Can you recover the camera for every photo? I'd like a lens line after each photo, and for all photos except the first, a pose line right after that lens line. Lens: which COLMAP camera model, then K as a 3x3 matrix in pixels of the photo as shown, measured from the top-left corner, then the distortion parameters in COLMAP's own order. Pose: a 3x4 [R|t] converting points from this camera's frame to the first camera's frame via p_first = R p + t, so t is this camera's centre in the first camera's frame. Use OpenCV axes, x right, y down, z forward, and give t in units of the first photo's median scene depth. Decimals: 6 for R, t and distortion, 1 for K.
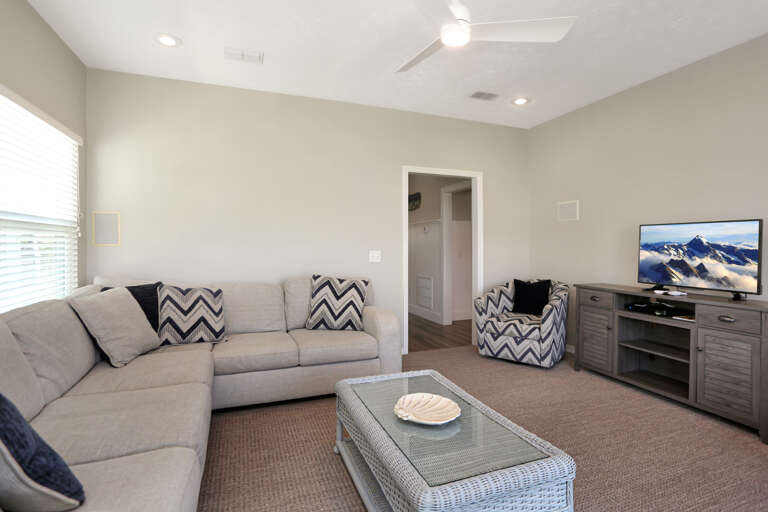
lens RADIAL K [[378.4, 0, 383.0], [0, 378.4, 247.0], [0, 0, 1]] dist [-0.078295, 0.033904]
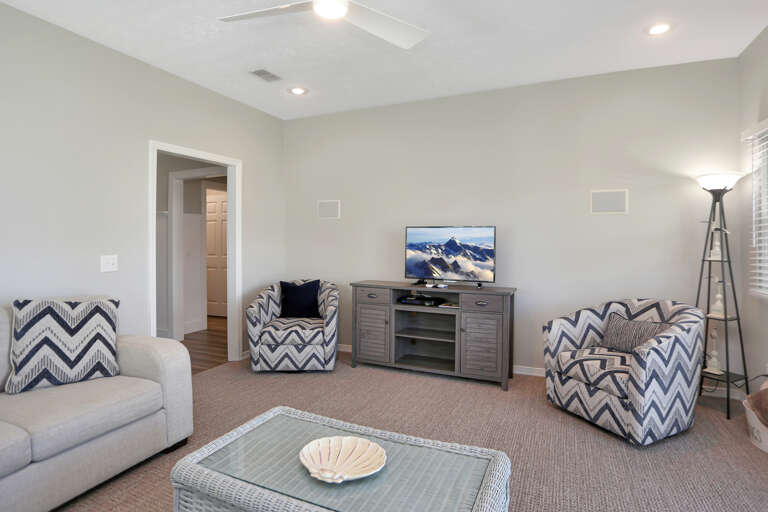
lens RADIAL K [[401.2, 0, 387.2], [0, 401.2, 243.8], [0, 0, 1]] dist [-0.086427, 0.041613]
pose [[0.708839, -0.008861, 0.705314, -0.204907], [0.003178, 0.999951, 0.009369, -0.020490], [-0.705363, -0.004400, 0.708833, 0.162099]]
